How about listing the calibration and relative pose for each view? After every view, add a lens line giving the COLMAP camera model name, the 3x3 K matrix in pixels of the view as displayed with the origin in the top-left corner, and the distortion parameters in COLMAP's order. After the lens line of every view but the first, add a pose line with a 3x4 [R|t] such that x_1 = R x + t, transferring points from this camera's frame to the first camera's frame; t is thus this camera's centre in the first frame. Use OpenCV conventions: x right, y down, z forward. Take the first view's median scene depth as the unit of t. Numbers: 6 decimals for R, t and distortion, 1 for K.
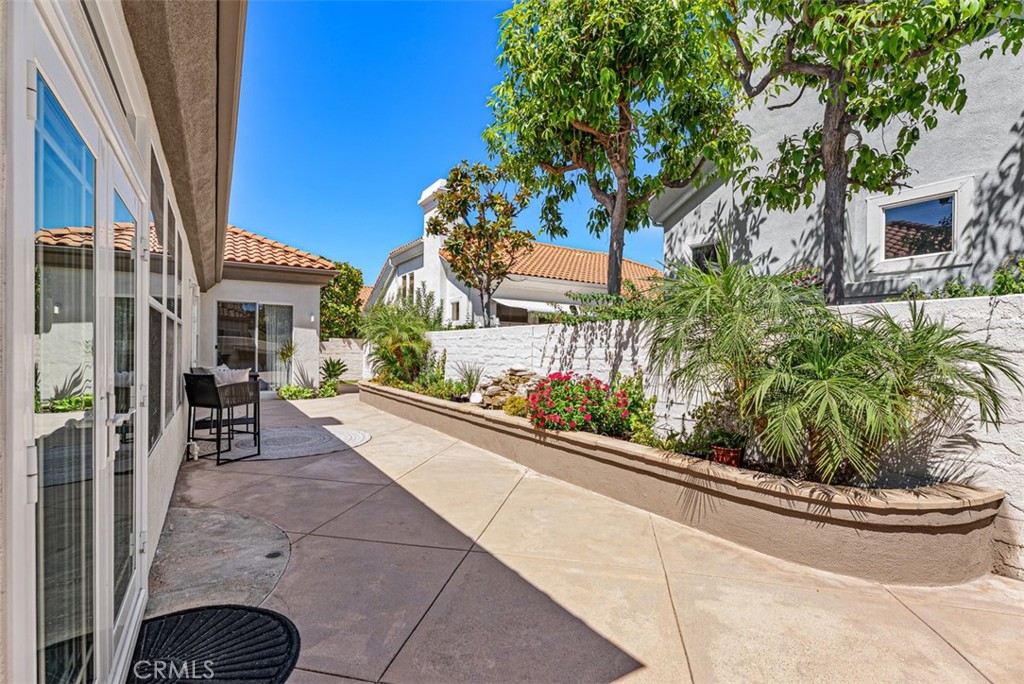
lens RADIAL K [[458.3, 0, 509.4], [0, 458.3, 351.2], [0, 0, 1]] dist [0.001598, 0.000046]
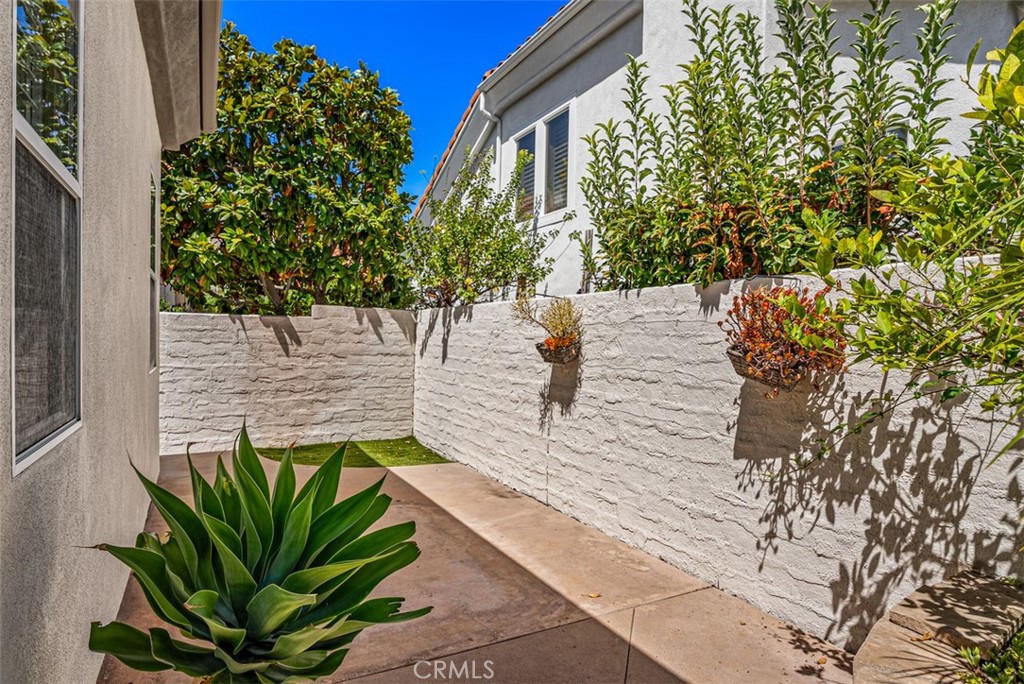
lens RADIAL K [[561.8, 0, 510.1], [0, 561.8, 341.0], [0, 0, 1]] dist [-0.022954, -0.000741]
pose [[0.997415, 0.005231, -0.071667, -0.657570], [-0.005210, 0.999986, 0.000471, -0.016880], [0.071668, -0.000096, 0.997429, 1.788152]]
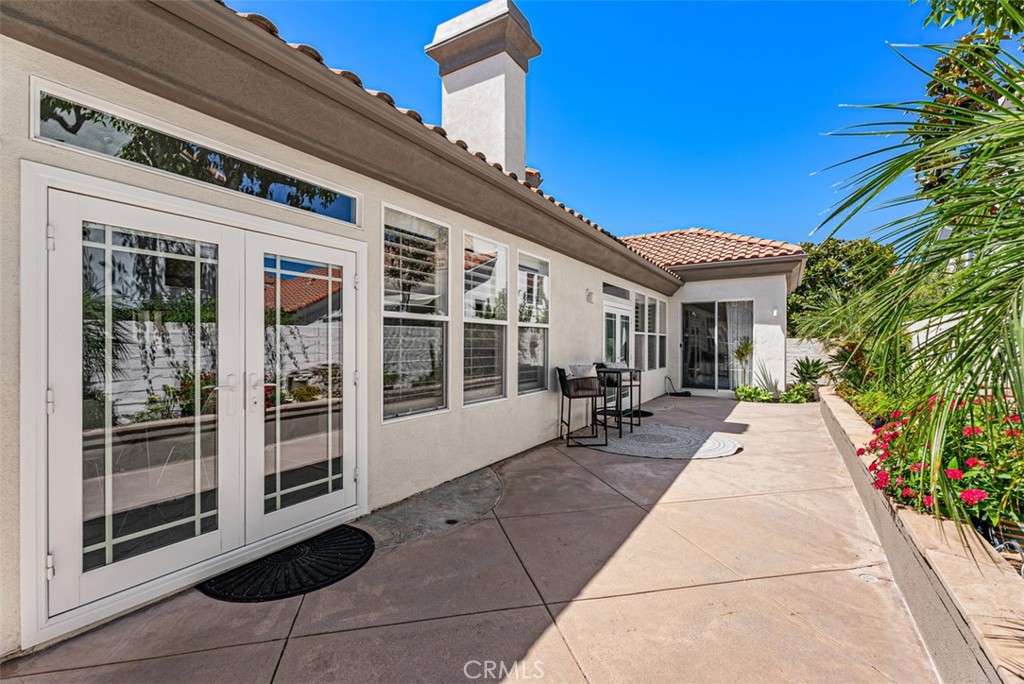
lens RADIAL K [[458.3, 0, 510.6], [0, 458.3, 343.1], [0, 0, 1]] dist [0.001598, 0.000046]
pose [[0.429147, -0.010906, -0.903169, 0.418442], [-0.002250, 0.999911, -0.013143, 0.001004], [0.903232, 0.007672, 0.429085, 0.426456]]
